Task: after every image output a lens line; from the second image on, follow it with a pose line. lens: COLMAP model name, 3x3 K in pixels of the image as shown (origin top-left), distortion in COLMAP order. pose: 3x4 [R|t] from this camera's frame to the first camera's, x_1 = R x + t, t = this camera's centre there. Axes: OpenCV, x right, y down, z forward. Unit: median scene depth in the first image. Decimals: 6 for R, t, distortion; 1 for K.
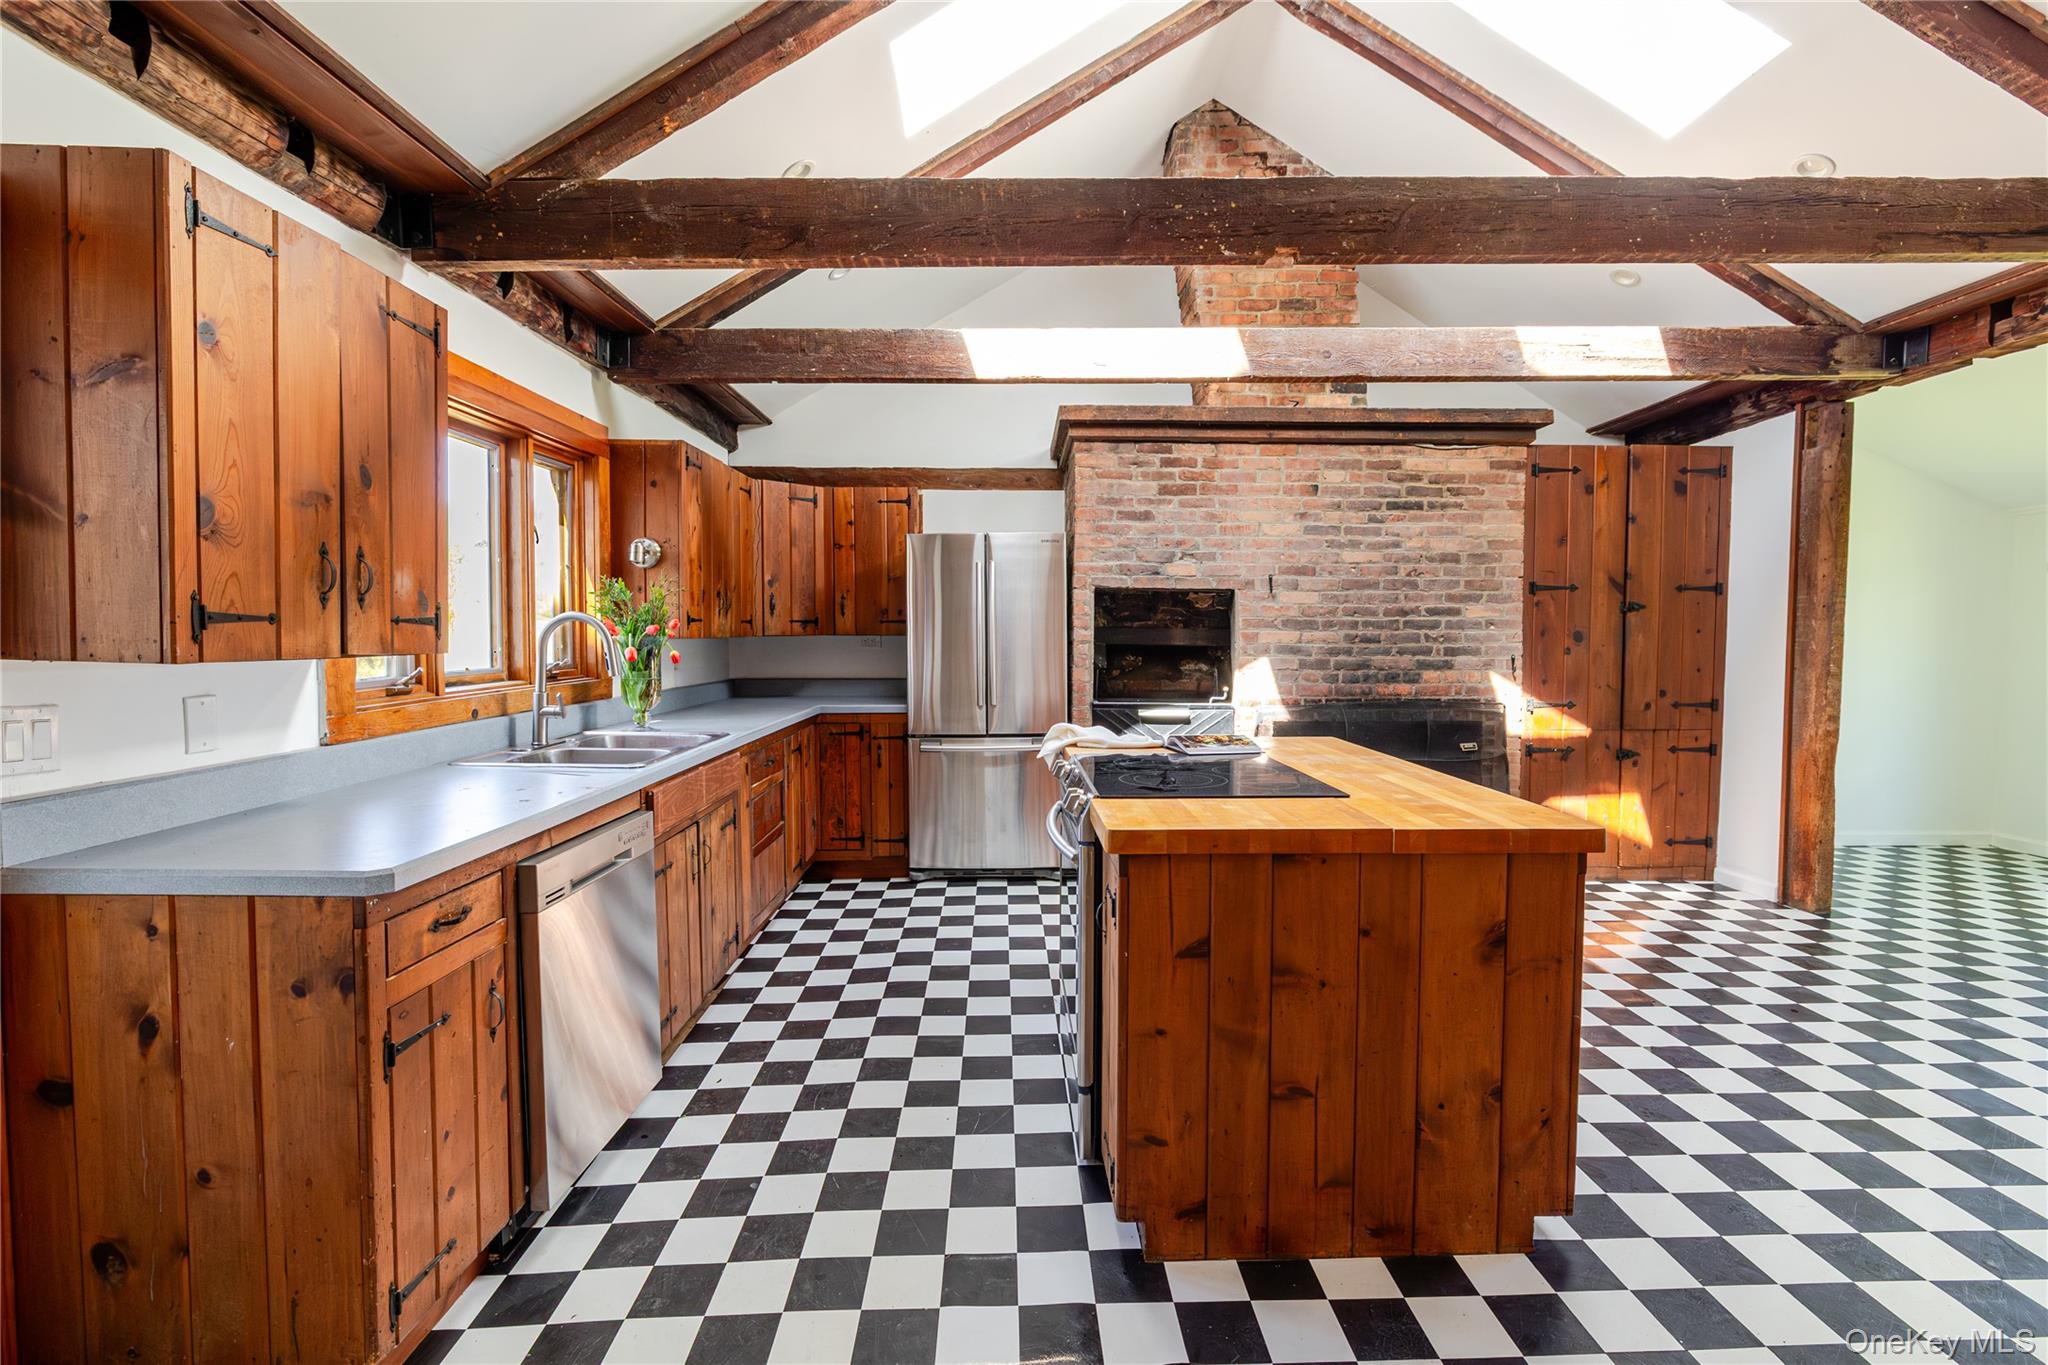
lens RADIAL K [[938.5, 0, 1029.4], [0, 938.5, 676.8], [0, 0, 1]] dist [-0.001370, -0.000064]
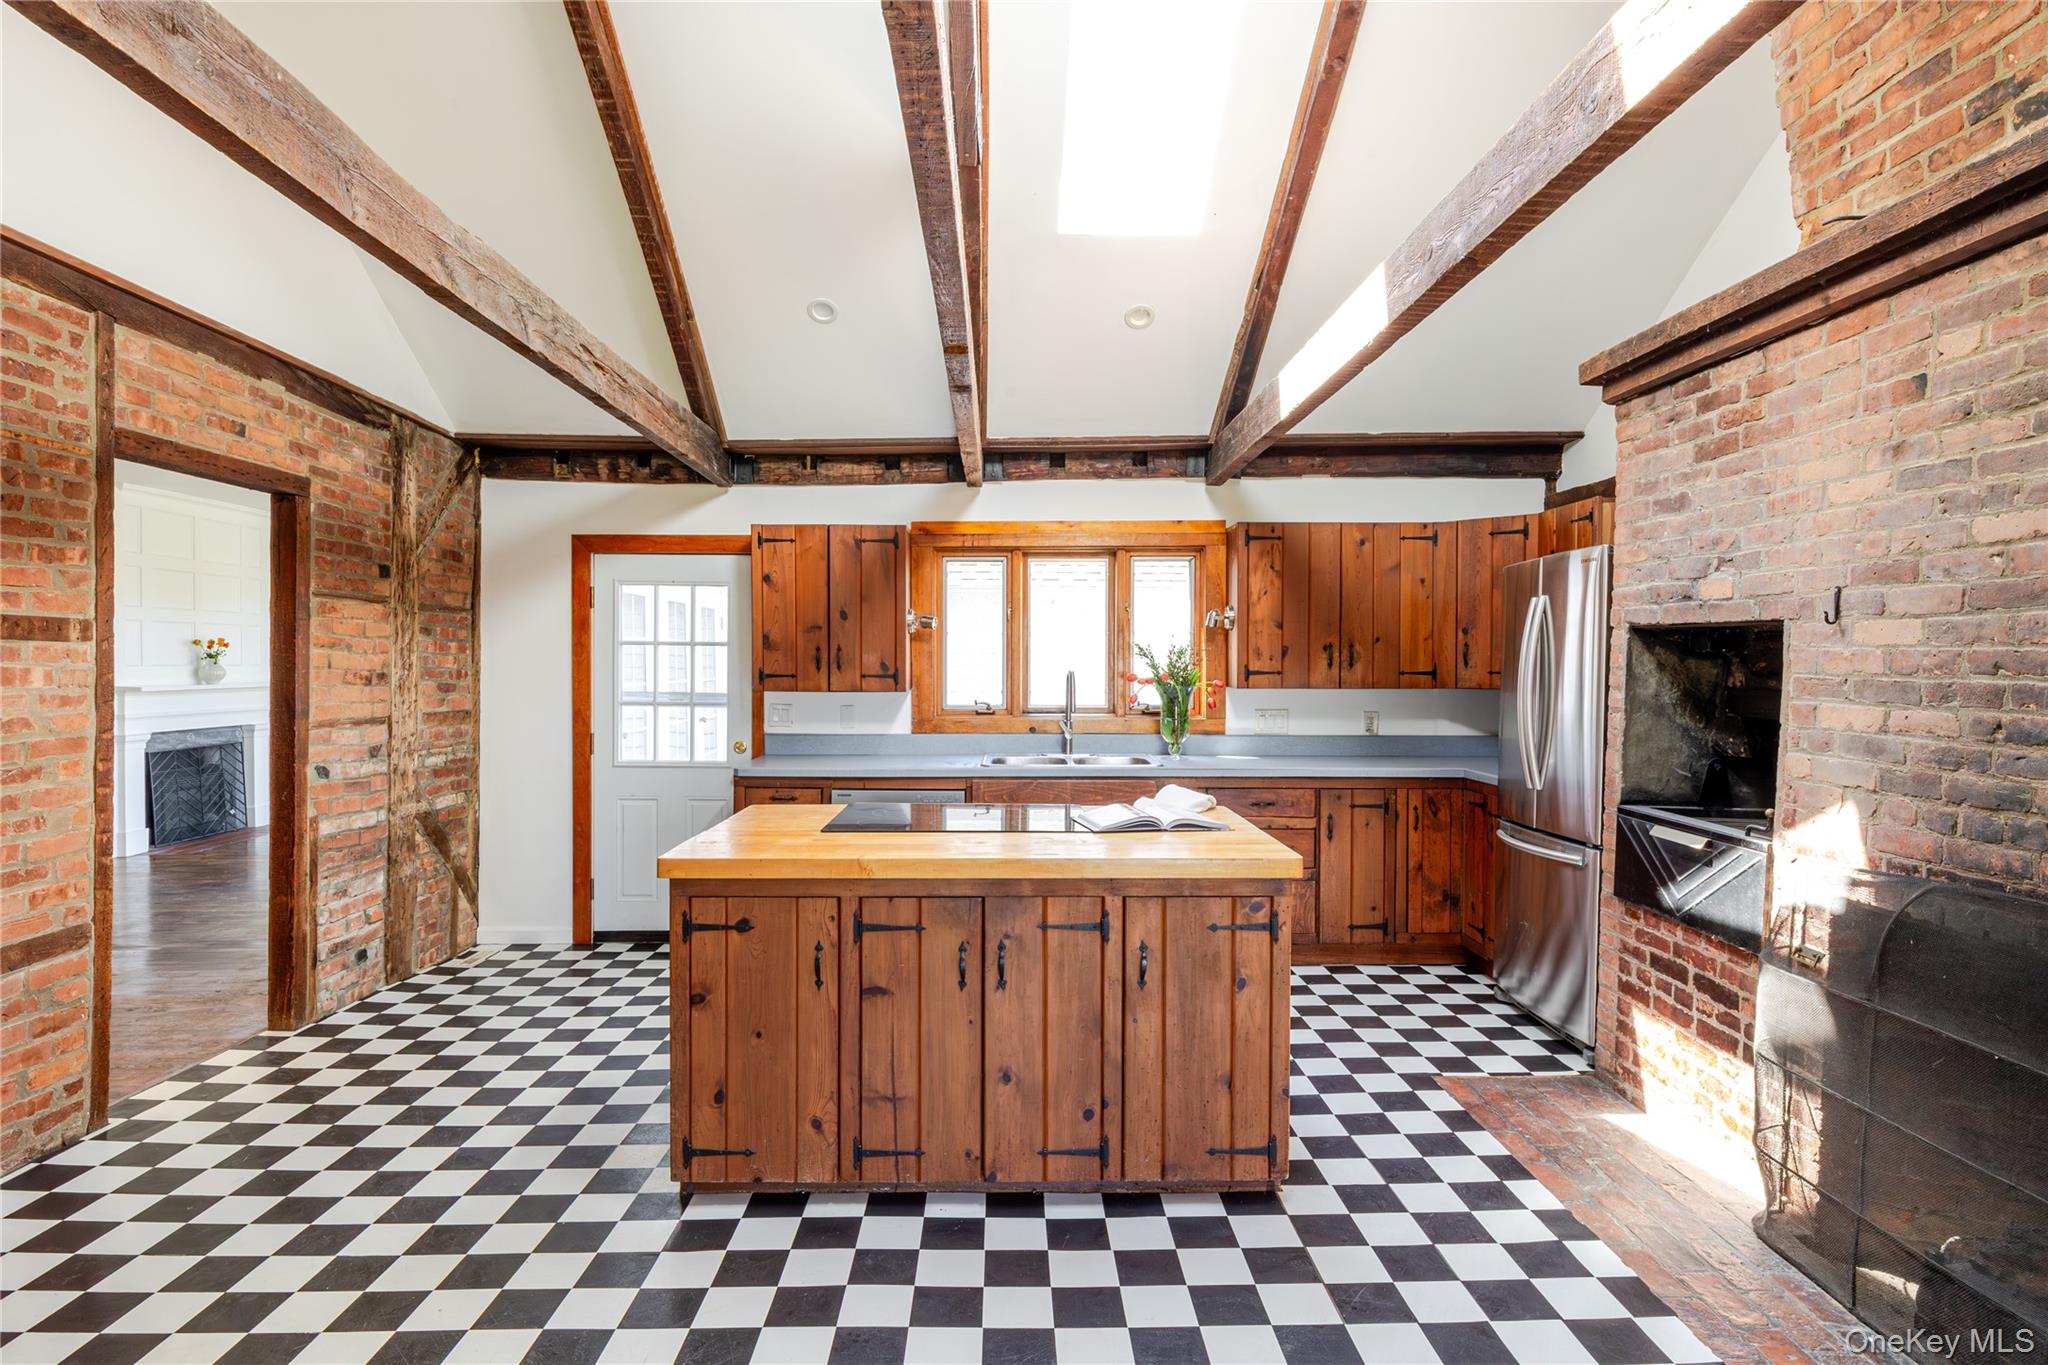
lens RADIAL K [[1108.0, 0, 1022.9], [0, 1108.0, 678.2], [0, 0, 1]] dist [0.001358, 0.000399]
pose [[-0.006724, 0.014885, -0.999867, 0.827587], [-0.053444, 0.998455, 0.015224, -0.048777], [0.998548, 0.053539, -0.005918, 0.592822]]
